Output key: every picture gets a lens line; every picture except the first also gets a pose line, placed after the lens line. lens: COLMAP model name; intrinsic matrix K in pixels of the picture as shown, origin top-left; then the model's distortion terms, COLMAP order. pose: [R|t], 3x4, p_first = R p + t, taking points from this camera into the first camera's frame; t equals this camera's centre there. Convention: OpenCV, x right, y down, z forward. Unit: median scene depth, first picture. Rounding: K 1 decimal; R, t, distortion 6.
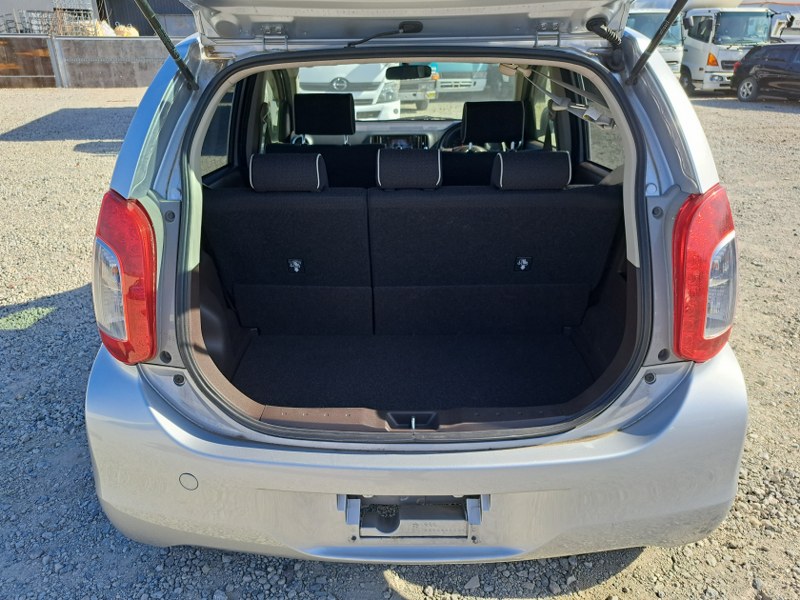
lens RADIAL K [[576.5, 0, 402.9], [0, 576.5, 304.1], [0, 0, 1]] dist [0.046909, -0.039883]
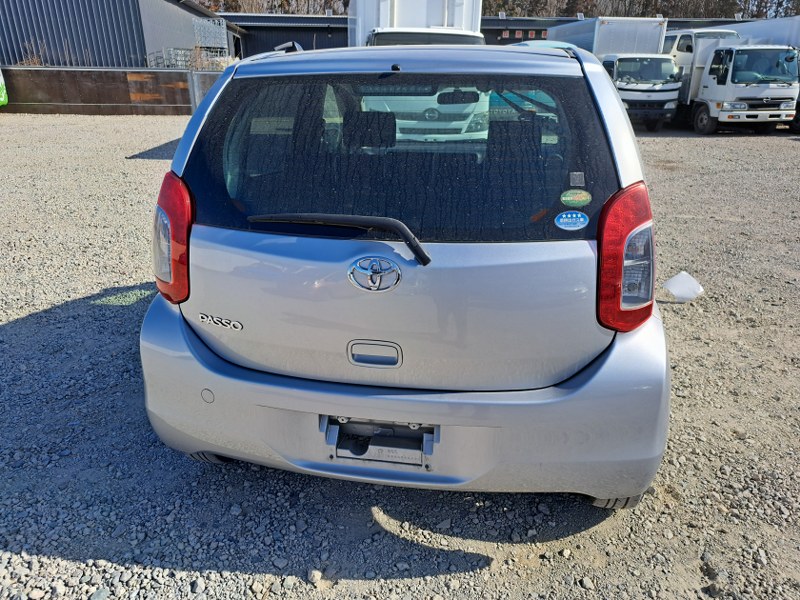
lens RADIAL K [[576.5, 0, 419.4], [0, 576.5, 302.7], [0, 0, 1]] dist [0.046909, -0.039883]
pose [[0.987488, 0.062852, -0.144629, 0.200571], [-0.070640, 0.996280, -0.049351, 0.095372], [0.140989, 0.058951, 0.988254, -0.166237]]
